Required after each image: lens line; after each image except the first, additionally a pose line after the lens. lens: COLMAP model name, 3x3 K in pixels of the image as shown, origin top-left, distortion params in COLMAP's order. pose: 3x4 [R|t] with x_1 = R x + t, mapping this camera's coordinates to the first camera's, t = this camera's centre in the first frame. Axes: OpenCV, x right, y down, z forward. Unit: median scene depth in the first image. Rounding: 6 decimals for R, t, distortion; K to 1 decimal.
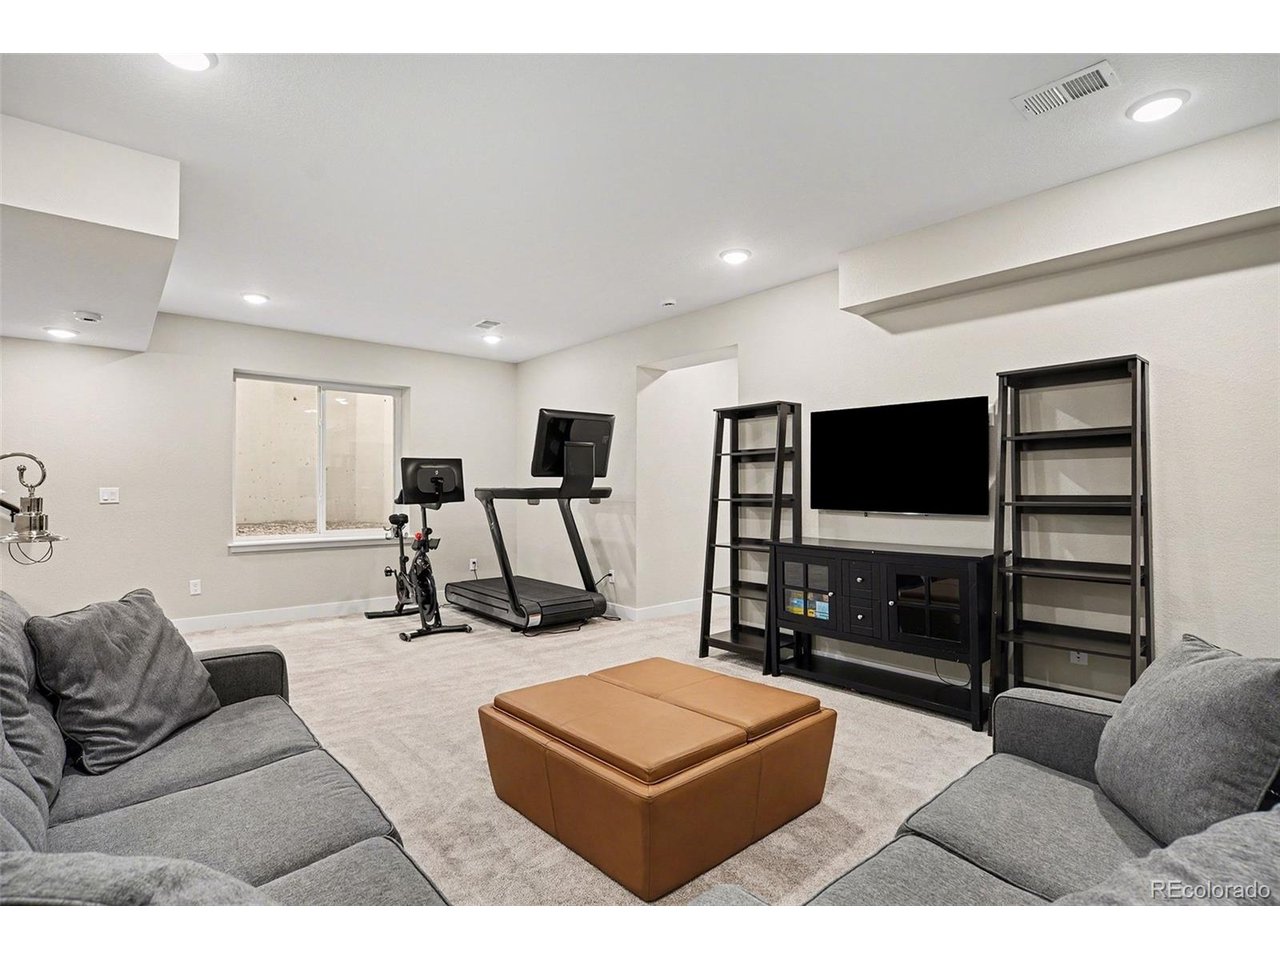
lens RADIAL K [[643.6, 0, 640.0], [0, 643.6, 480.0], [0, 0, 1]] dist [-0.001847, -0.000226]
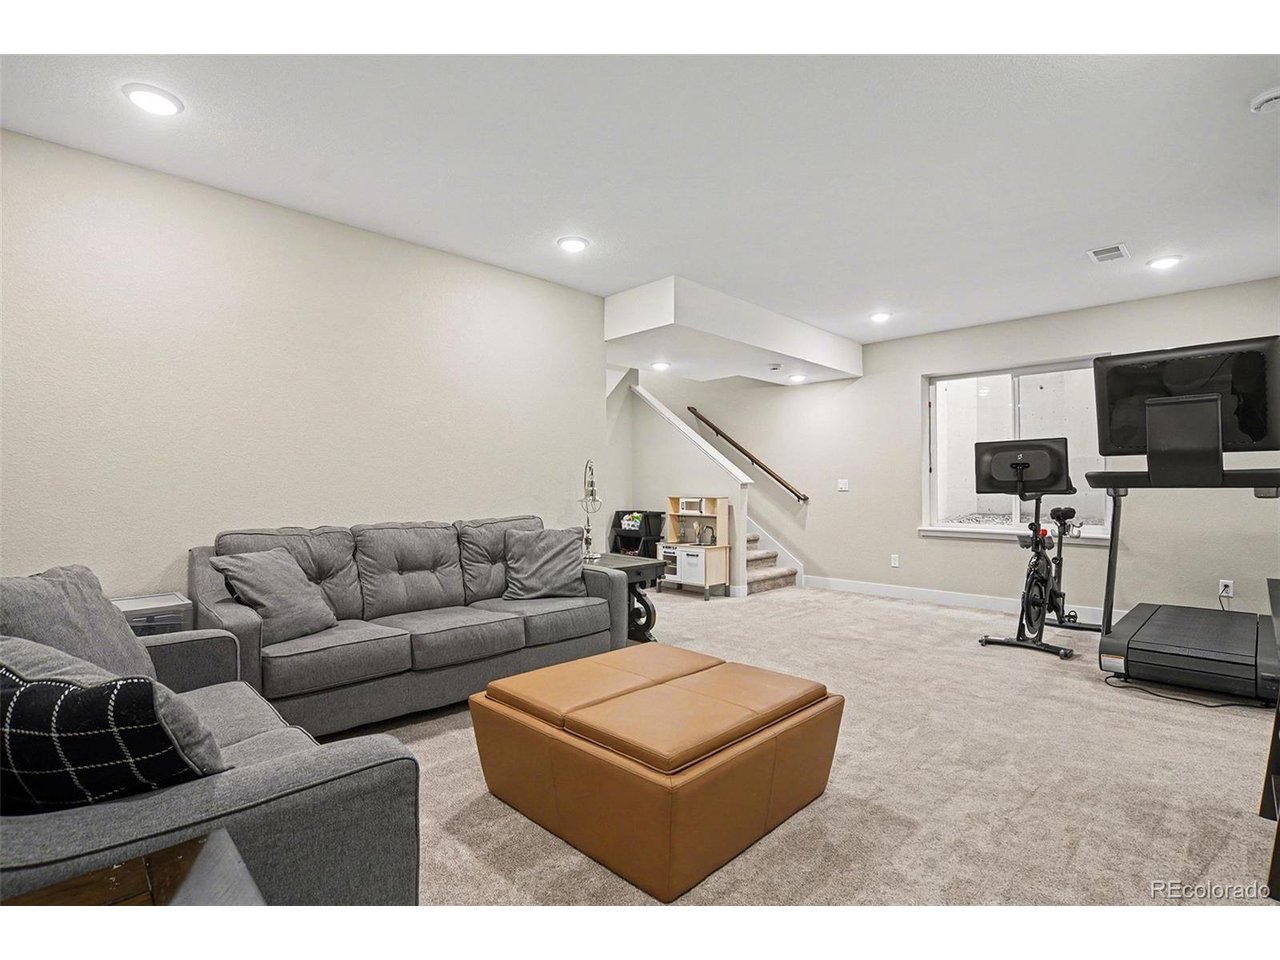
lens RADIAL K [[628.8, 0, 639.9], [0, 628.8, 460.4], [0, 0, 1]] dist [0.000363, 0.000019]
pose [[0.063227, -0.043254, -0.997061, 0.495742], [0.013300, 0.999008, -0.042495, 0.022088], [0.997911, -0.010574, 0.063740, 0.462241]]
